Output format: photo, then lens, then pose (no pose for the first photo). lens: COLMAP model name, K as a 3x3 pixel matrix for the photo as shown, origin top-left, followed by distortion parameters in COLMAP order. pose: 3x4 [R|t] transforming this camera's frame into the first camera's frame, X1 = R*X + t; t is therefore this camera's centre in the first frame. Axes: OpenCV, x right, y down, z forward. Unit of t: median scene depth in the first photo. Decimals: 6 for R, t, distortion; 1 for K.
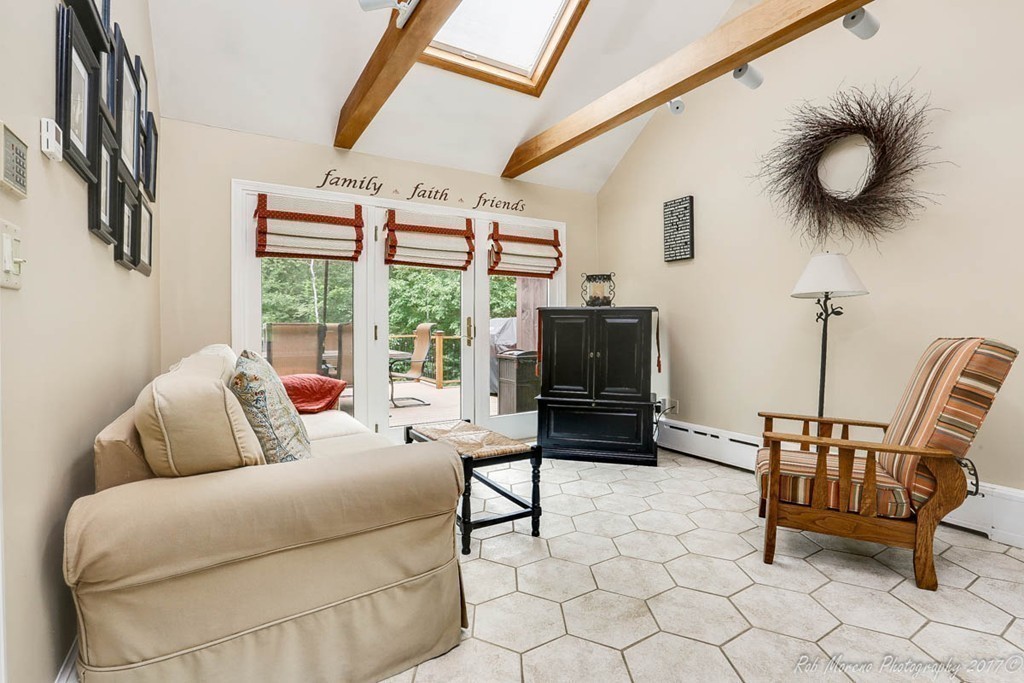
lens RADIAL K [[473.5, 0, 511.8], [0, 473.5, 332.7], [0, 0, 1]] dist [-0.040943, 0.002016]
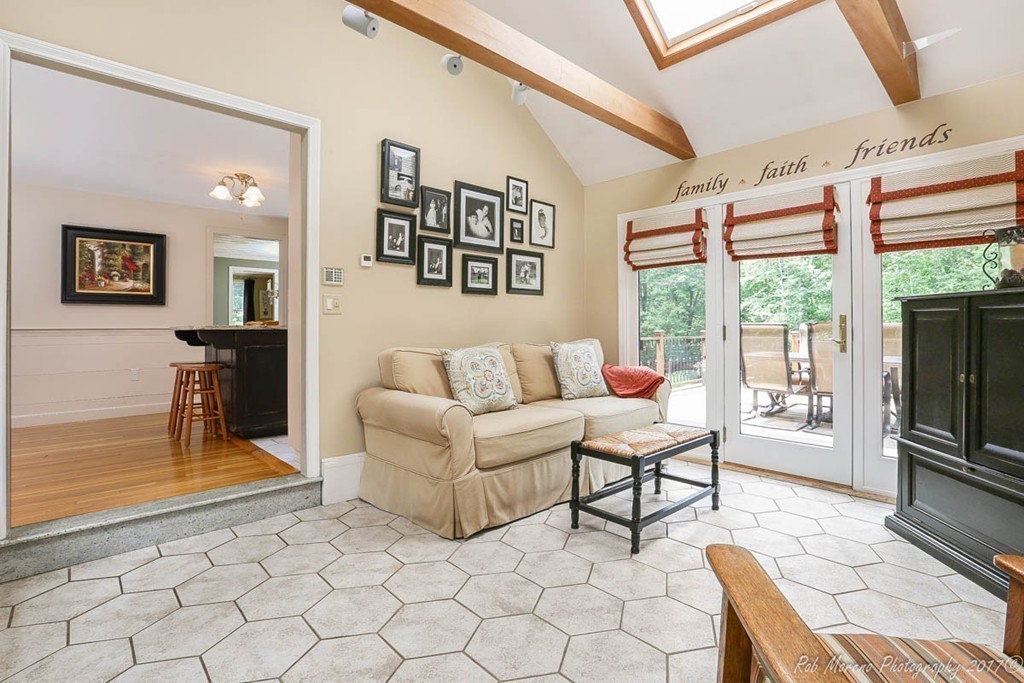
lens RADIAL K [[473.5, 0, 489.6], [0, 473.5, 330.1], [0, 0, 1]] dist [-0.040943, 0.002016]
pose [[0.177276, 0.009947, -0.984111, 0.526718], [-0.013554, 0.999879, 0.007664, -0.006340], [0.984068, 0.011980, 0.177389, 0.320040]]
